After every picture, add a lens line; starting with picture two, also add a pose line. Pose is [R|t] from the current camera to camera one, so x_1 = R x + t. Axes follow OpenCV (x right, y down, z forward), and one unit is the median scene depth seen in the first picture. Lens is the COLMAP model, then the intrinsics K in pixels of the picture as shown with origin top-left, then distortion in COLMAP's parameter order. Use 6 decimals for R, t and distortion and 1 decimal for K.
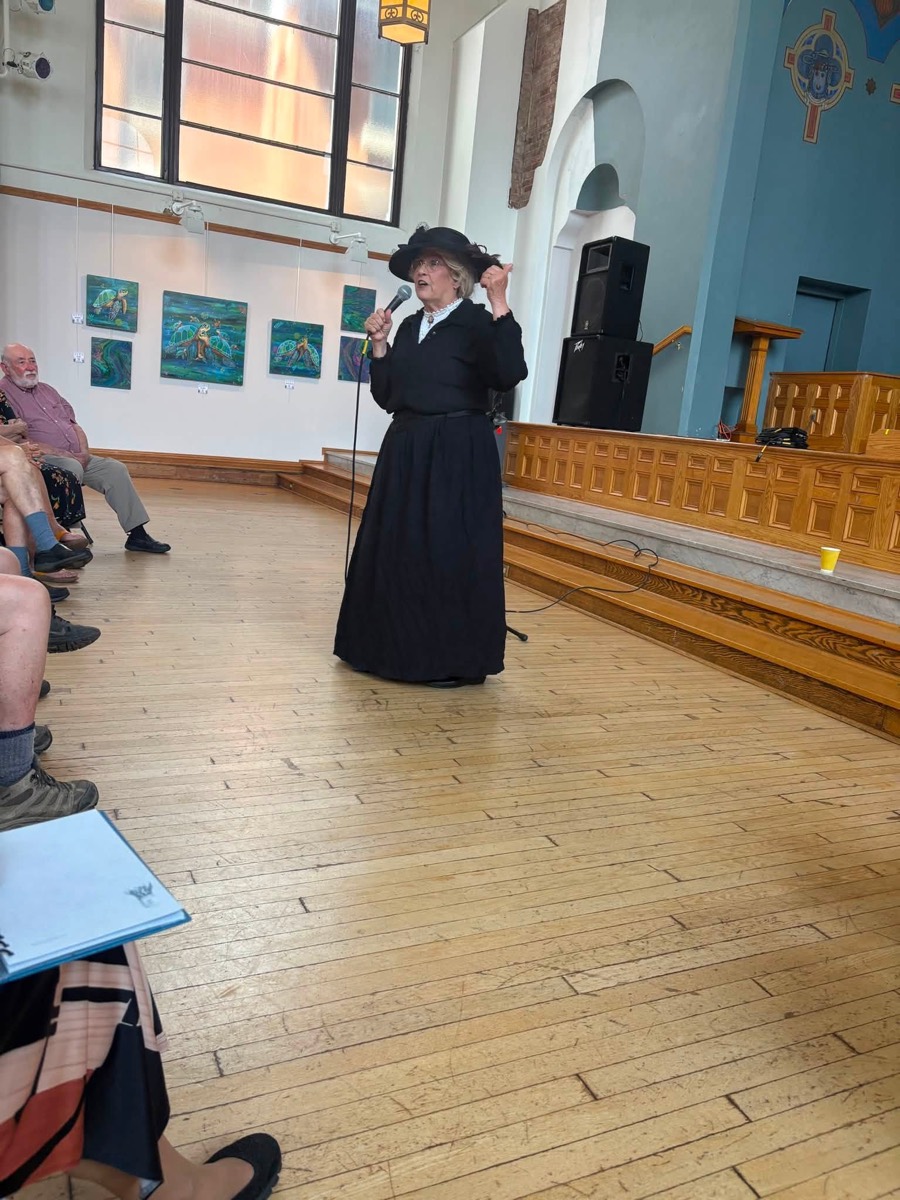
lens RADIAL K [[887.7, 0, 452.6], [0, 887.7, 605.6], [0, 0, 1]] dist [0.006932, -0.002863]
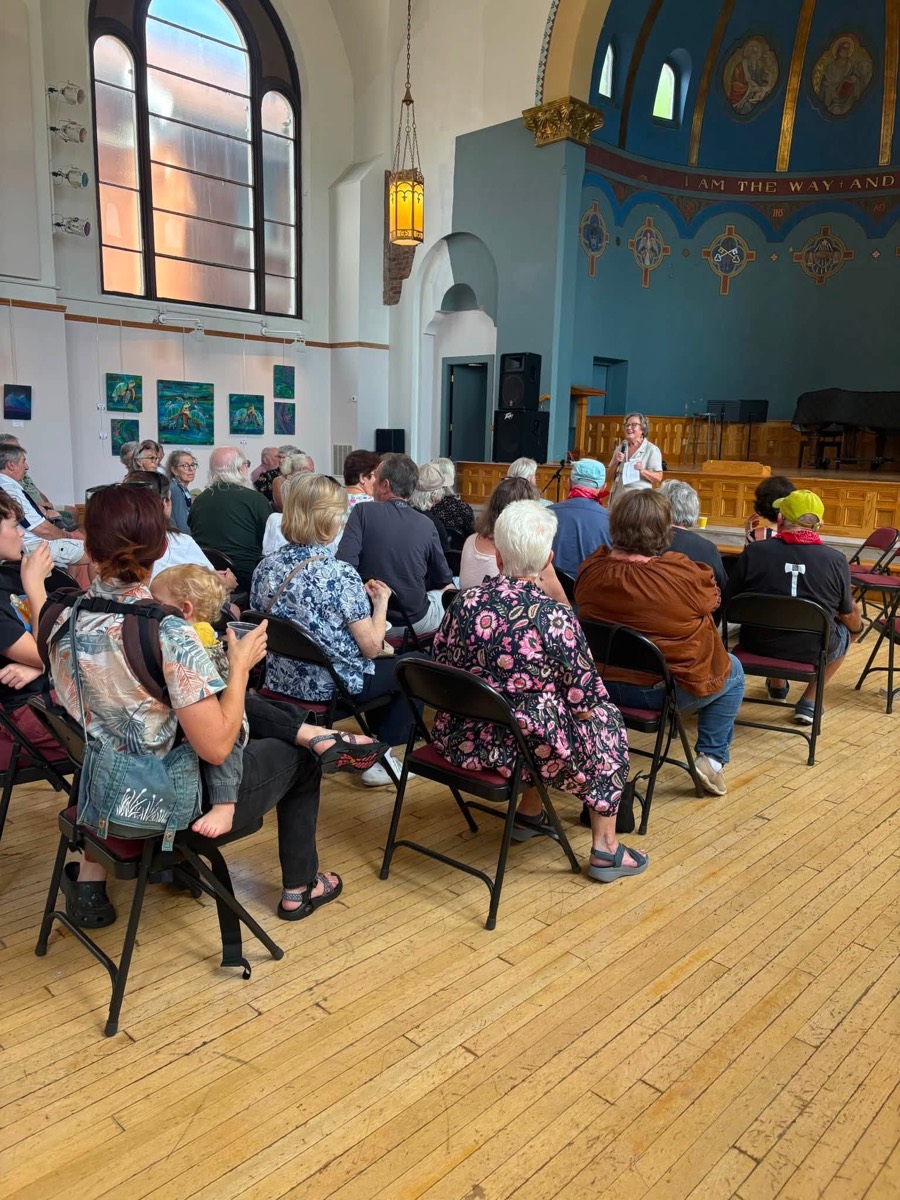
lens RADIAL K [[887.7, 0, 446.8], [0, 887.7, 598.0], [0, 0, 1]] dist [0.006932, -0.002863]
pose [[0.933881, -0.133312, 0.331806, -0.404385], [0.136332, 0.990560, 0.014271, 0.006920], [-0.330576, 0.031908, 0.943240, -0.377615]]
